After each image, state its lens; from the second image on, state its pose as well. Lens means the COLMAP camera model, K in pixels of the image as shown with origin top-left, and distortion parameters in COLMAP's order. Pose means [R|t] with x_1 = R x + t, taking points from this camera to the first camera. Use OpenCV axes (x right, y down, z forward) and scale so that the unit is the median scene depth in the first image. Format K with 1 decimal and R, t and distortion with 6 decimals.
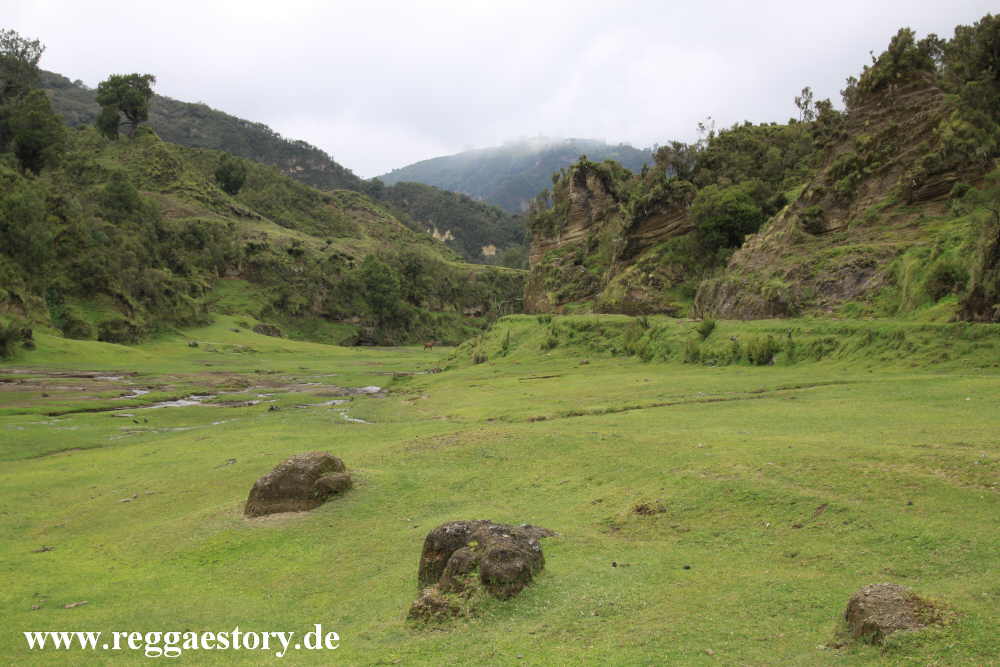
lens RADIAL K [[1285.8, 0, 506.3], [0, 1285.8, 334.2], [0, 0, 1]] dist [0.018133, 0.000000]
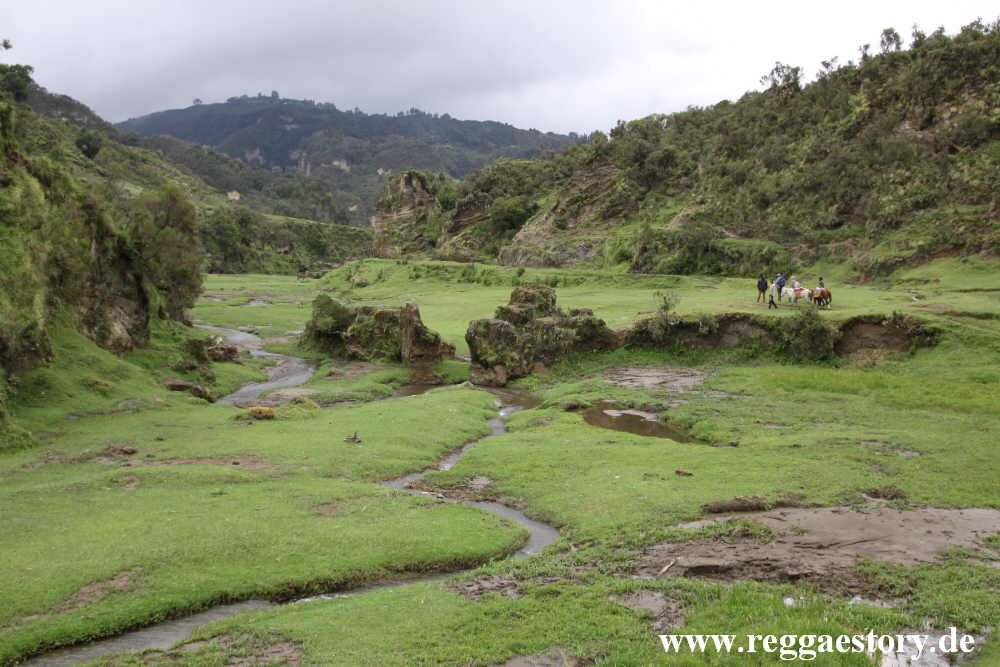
lens RADIAL K [[1123.9, 0, 497.2], [0, 1123.9, 332.6], [0, 0, 1]] dist [-0.001515, 0.000000]
pose [[0.966013, 0.001266, 0.258490, -0.285486], [-0.016991, 0.998137, 0.058606, -0.008794], [-0.257934, -0.061006, 0.964234, -0.660433]]
